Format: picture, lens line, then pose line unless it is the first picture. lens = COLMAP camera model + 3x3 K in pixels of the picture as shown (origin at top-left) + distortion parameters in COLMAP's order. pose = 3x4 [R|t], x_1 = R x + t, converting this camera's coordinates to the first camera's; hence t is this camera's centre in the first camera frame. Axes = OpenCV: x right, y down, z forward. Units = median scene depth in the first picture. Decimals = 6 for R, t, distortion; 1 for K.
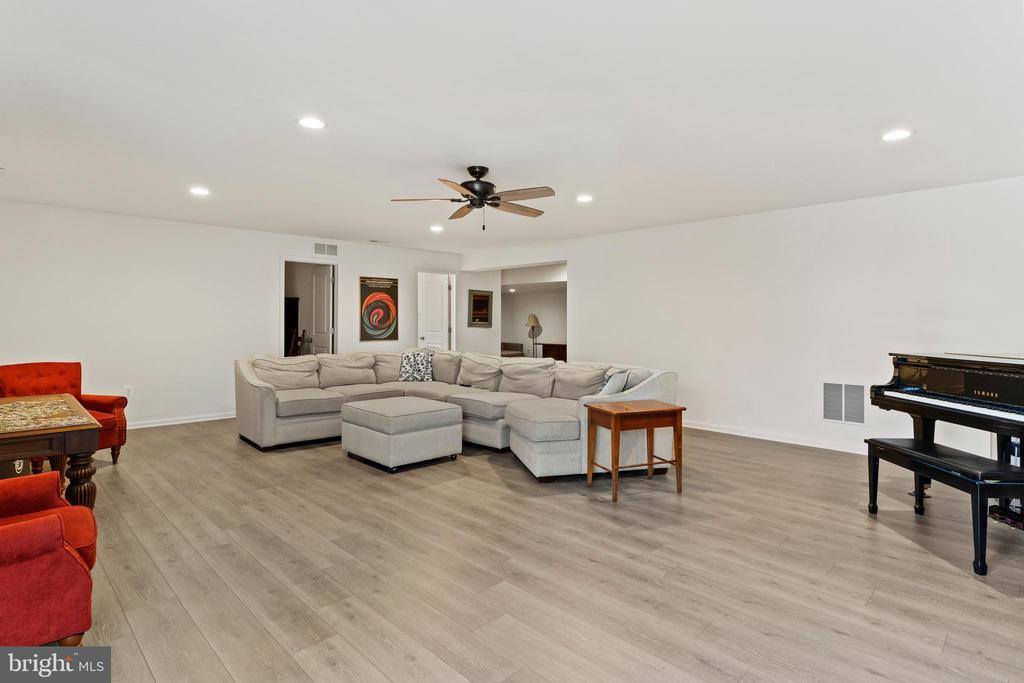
lens RADIAL K [[538.2, 0, 490.5], [0, 538.2, 318.9], [0, 0, 1]] dist [-0.003600, -0.000242]
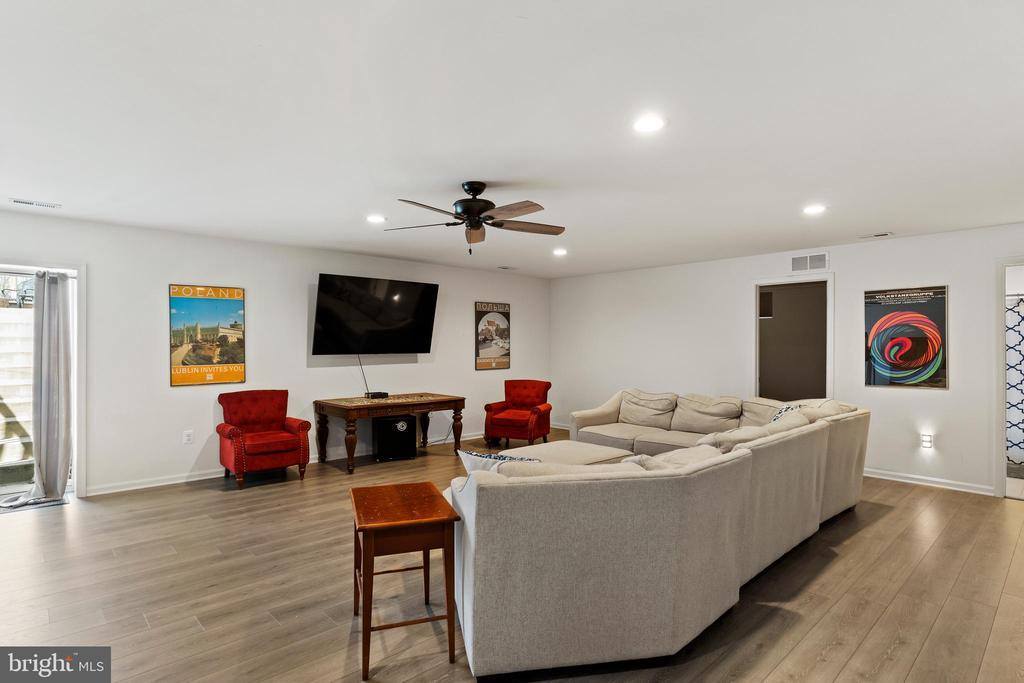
lens RADIAL K [[524.9, 0, 510.9], [0, 524.9, 334.9], [0, 0, 1]] dist [-0.002814, 0.000407]
pose [[-0.004138, -0.027977, -0.999600, 0.469157], [0.004507, 0.999598, -0.027996, -0.006652], [0.999981, -0.004621, -0.004010, 0.602680]]
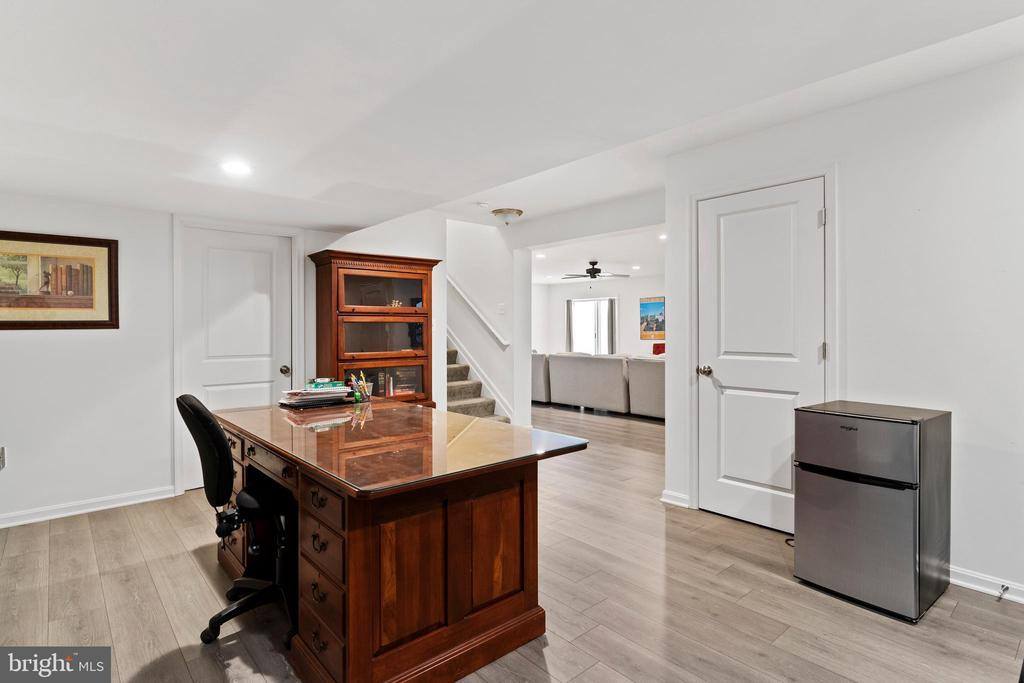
lens RADIAL K [[524.9, 0, 510.9], [0, 524.9, 334.9], [0, 0, 1]] dist [-0.002814, 0.000407]
pose [[-0.999557, -0.001151, 0.029746, 0.154013], [-0.000920, 0.999969, 0.007779, 0.011797], [-0.029754, 0.007749, -0.999527, 1.888103]]
